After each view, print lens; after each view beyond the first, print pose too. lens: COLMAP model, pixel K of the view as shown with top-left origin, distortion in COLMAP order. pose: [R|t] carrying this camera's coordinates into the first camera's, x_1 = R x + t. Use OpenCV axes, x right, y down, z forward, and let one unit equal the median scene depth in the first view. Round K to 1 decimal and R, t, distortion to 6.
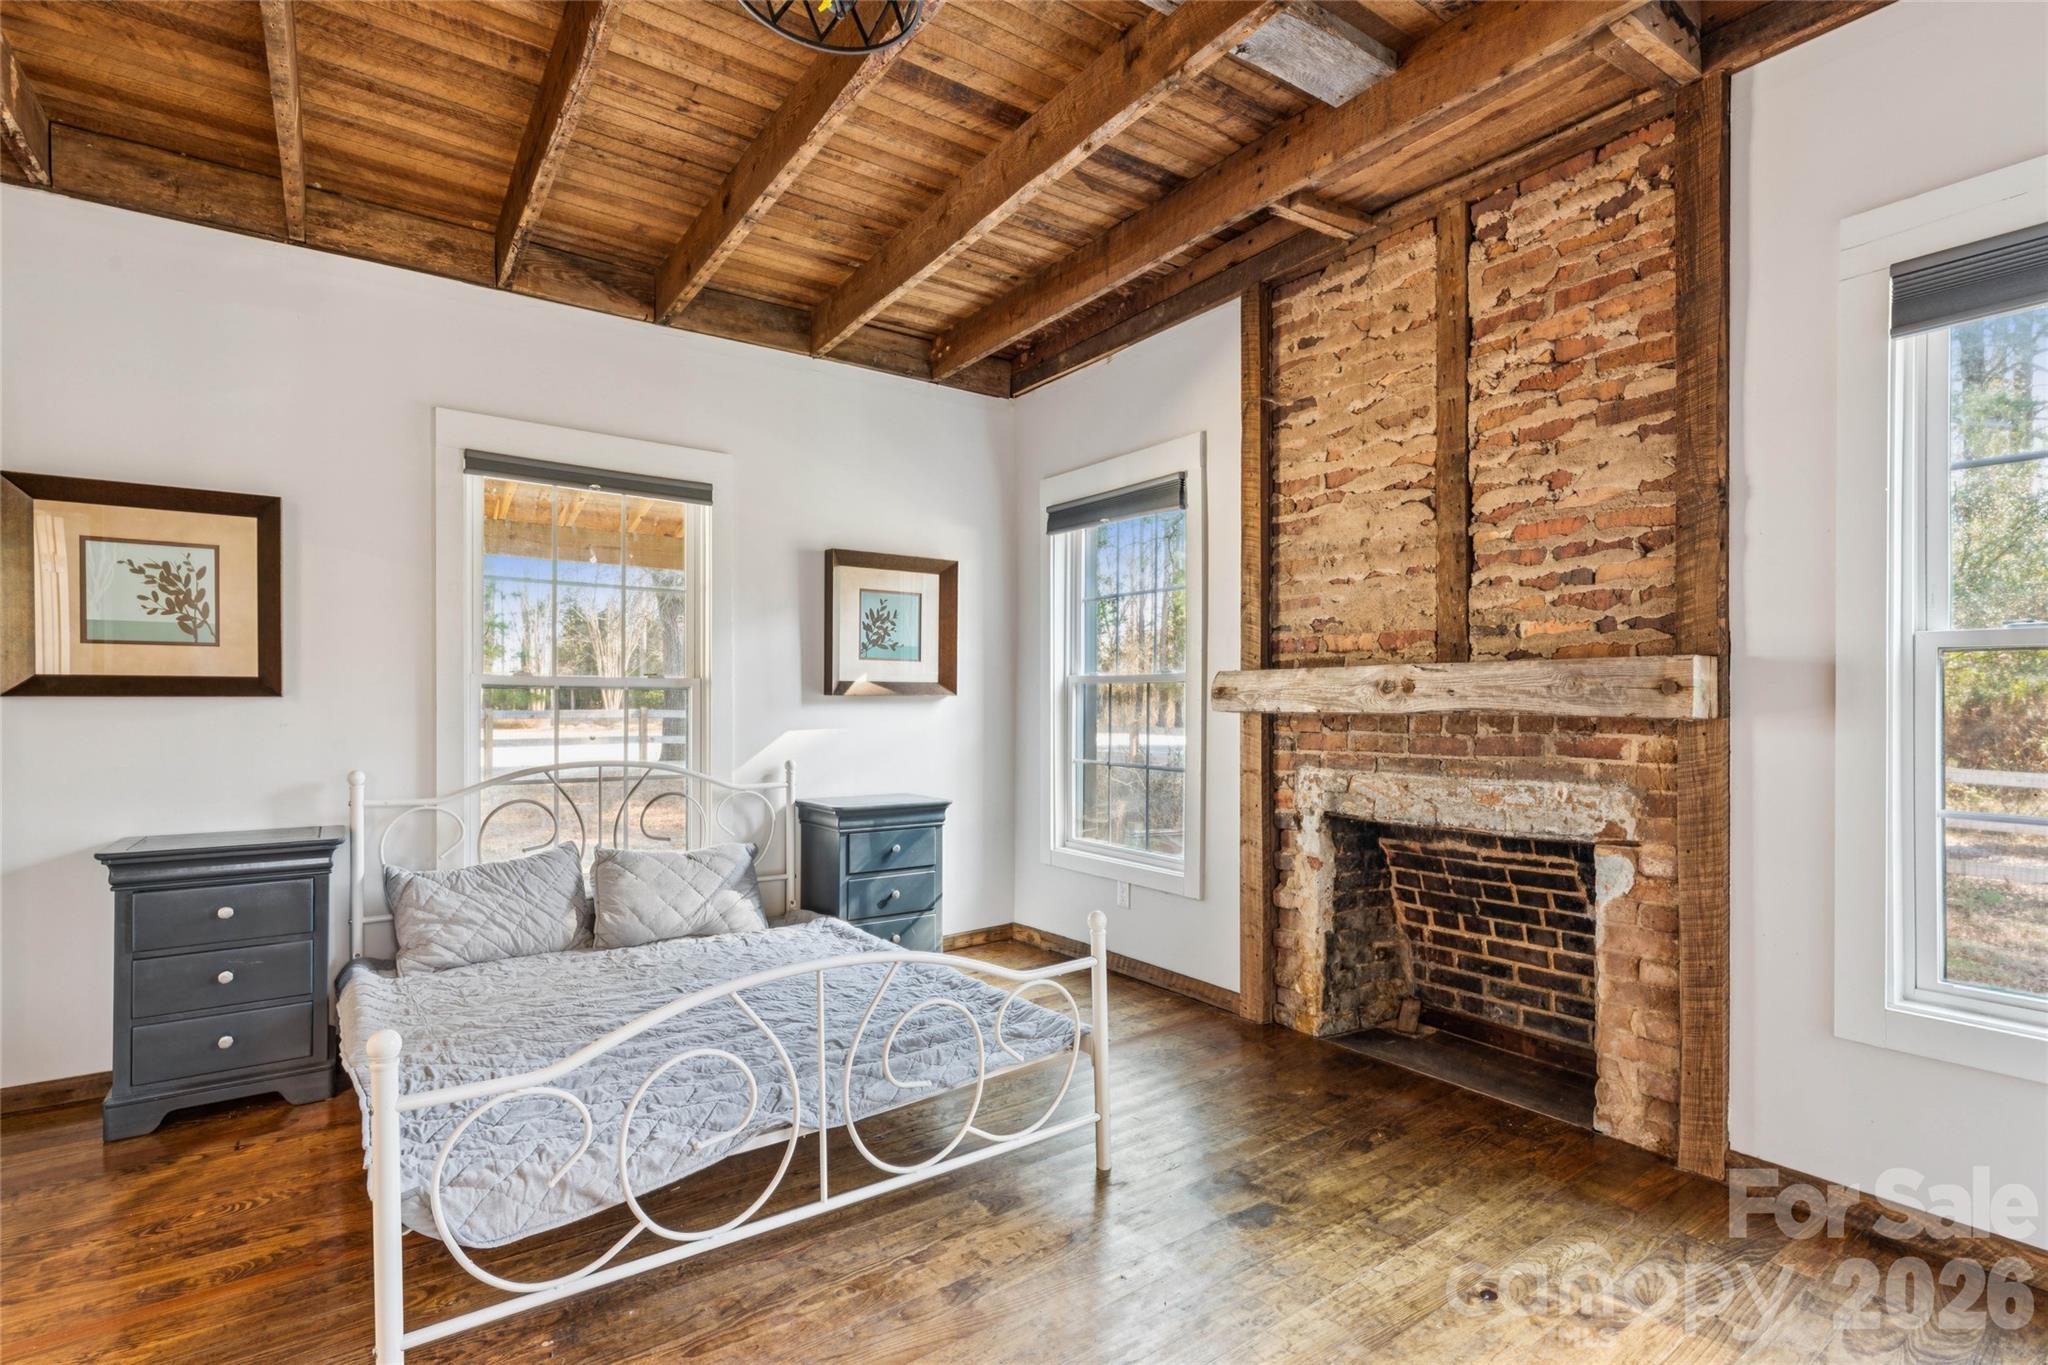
lens RADIAL K [[959.9, 0, 1026.0], [0, 959.9, 709.3], [0, 0, 1]] dist [-0.001156, -0.000301]
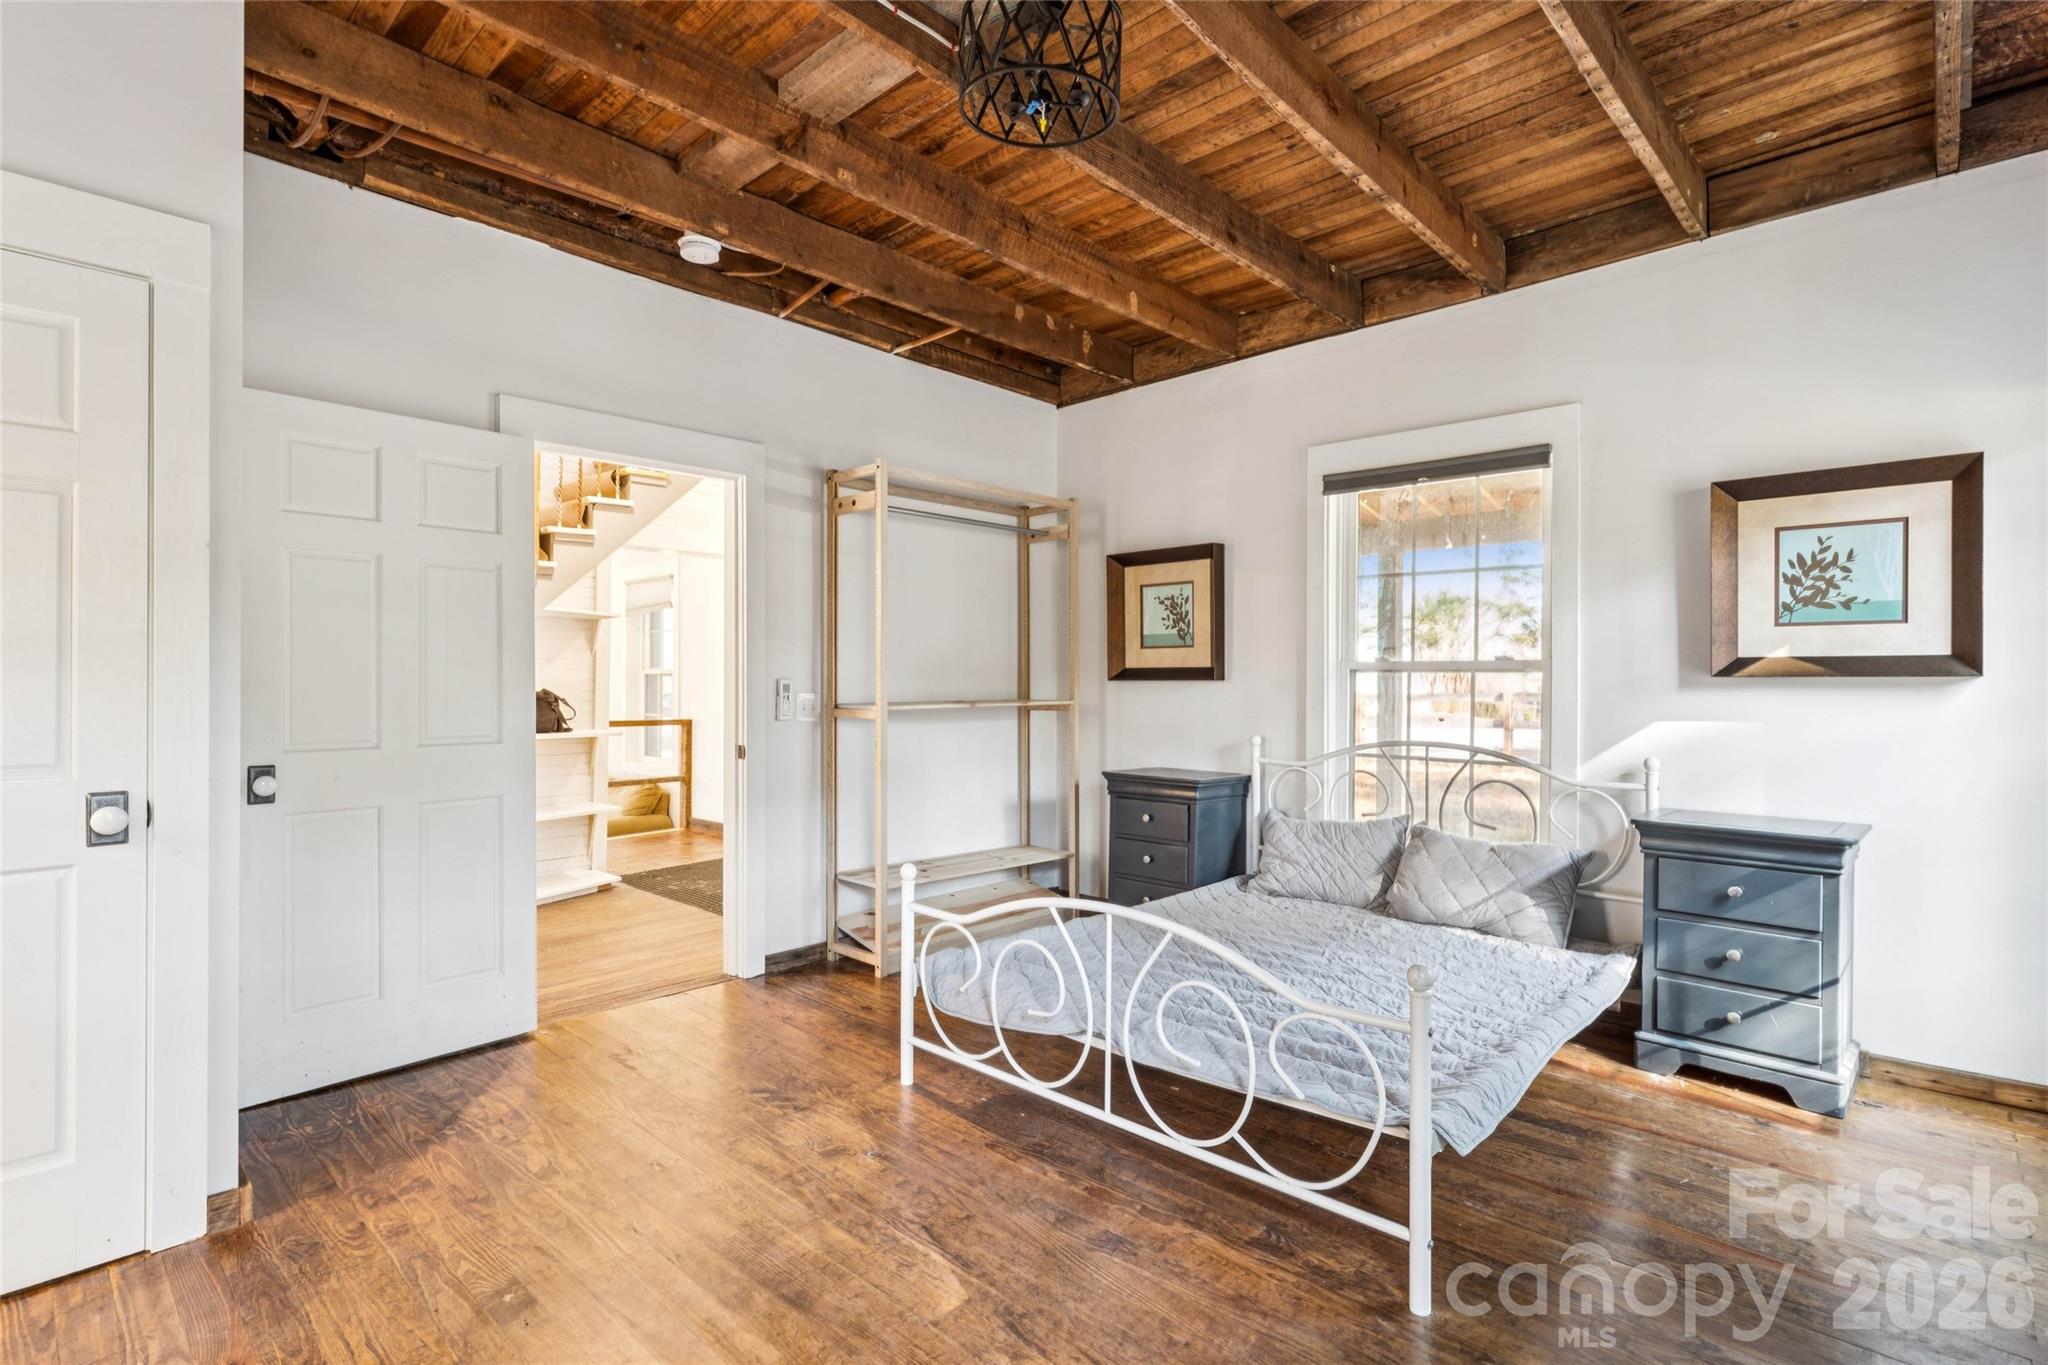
lens RADIAL K [[975.8, 0, 1024.0], [0, 975.8, 682.5], [0, 0, 1]] dist [-0.000011, -0.000318]
pose [[0.190385, 0.000804, -0.981709, 0.603497], [-0.009622, 0.999953, -0.001047, -0.005592], [0.981662, 0.009645, 0.190384, 0.432578]]
